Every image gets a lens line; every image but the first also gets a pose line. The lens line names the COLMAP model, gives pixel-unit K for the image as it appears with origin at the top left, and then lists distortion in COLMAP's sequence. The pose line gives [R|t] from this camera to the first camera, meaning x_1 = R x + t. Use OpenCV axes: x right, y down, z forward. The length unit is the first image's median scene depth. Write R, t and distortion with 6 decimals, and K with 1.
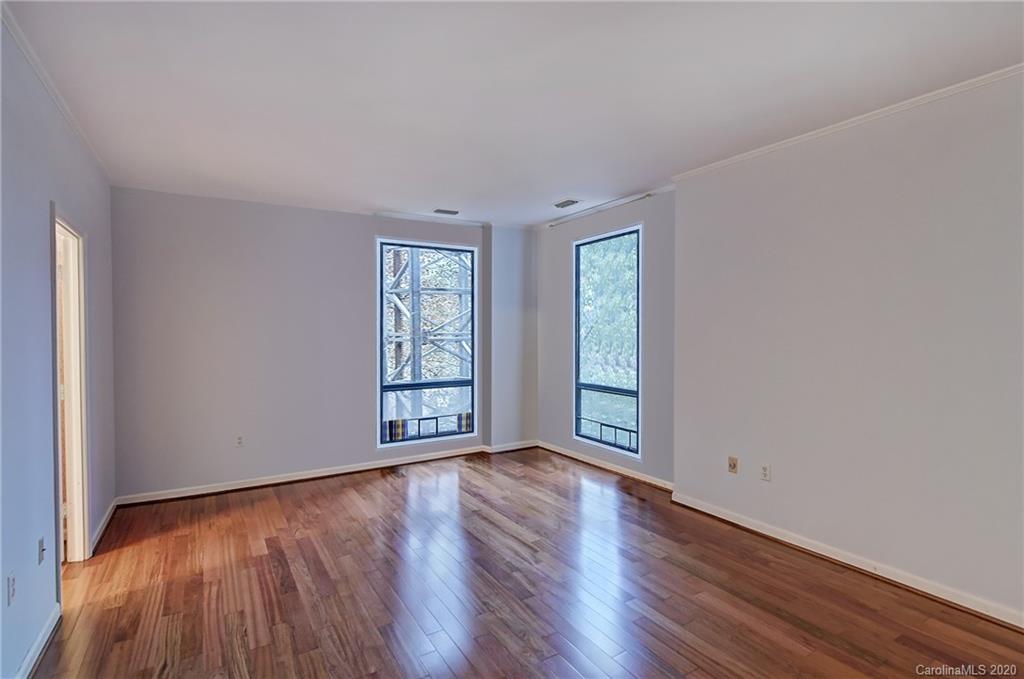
lens RADIAL K [[500.7, 0, 512.0], [0, 500.7, 339.5], [0, 0, 1]] dist [0.000907, 0.000314]
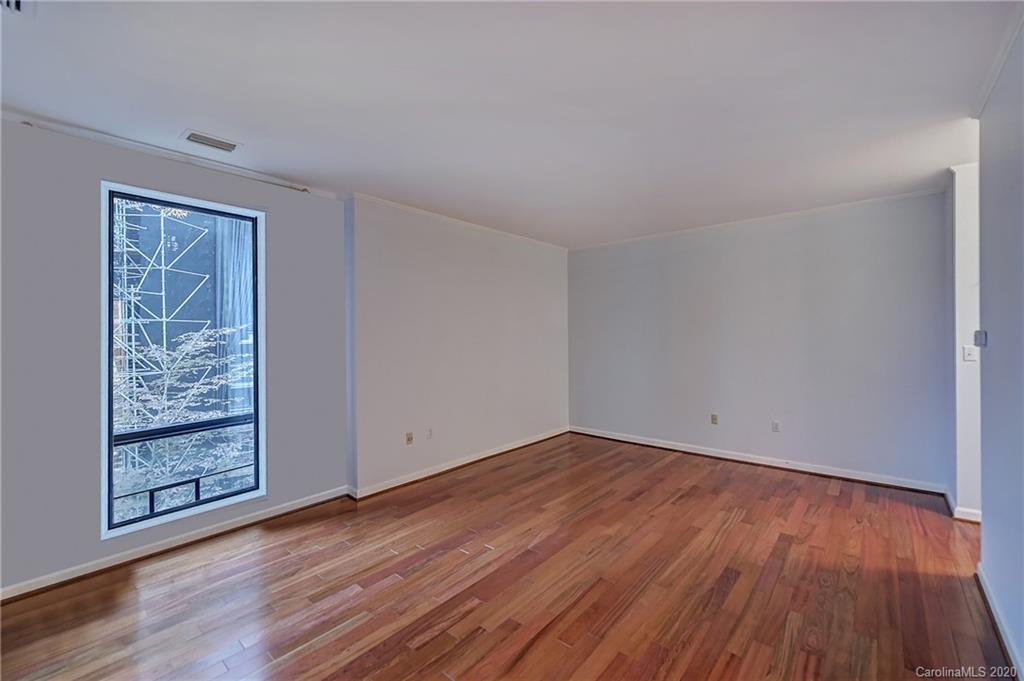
lens RADIAL K [[424.0, 0, 518.3], [0, 424.0, 336.0], [0, 0, 1]] dist [0.000275, -0.000699]
pose [[-0.327924, 0.003158, 0.944699, -0.631614], [0.021606, 0.999758, 0.004158, -0.018463], [-0.944457, 0.021774, -0.327913, 0.951272]]
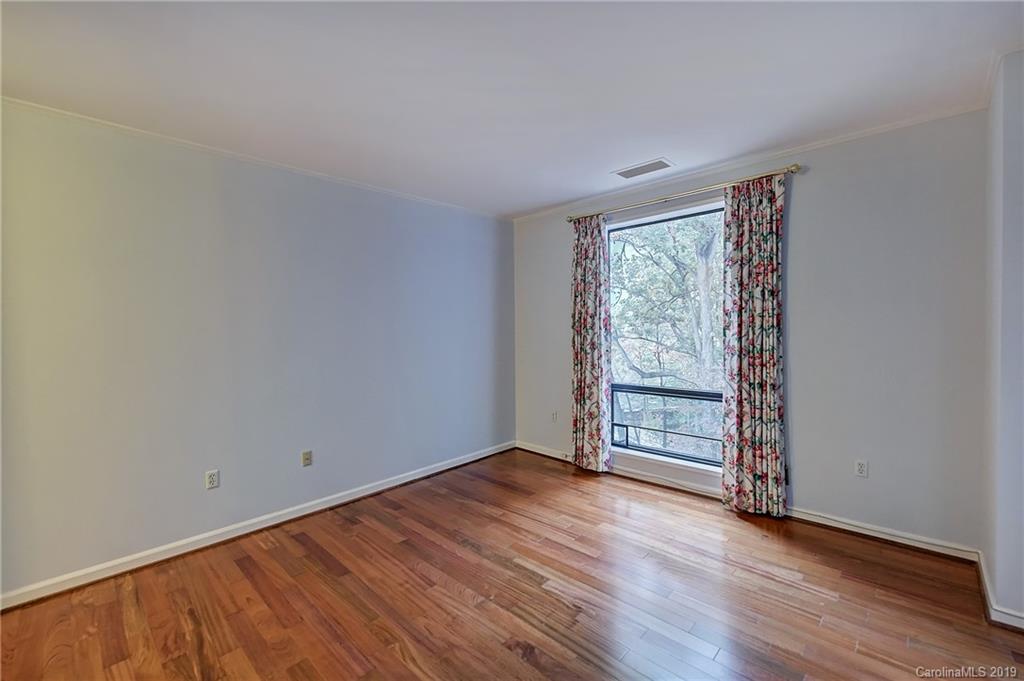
lens RADIAL K [[424.0, 0, 518.3], [0, 424.0, 336.0], [0, 0, 1]] dist [0.000275, -0.000699]
pose [[0.960464, -0.013315, 0.278084, -0.281438], [0.012615, 0.999911, 0.004308, -0.005046], [-0.278117, -0.000629, 0.960547, 0.375714]]
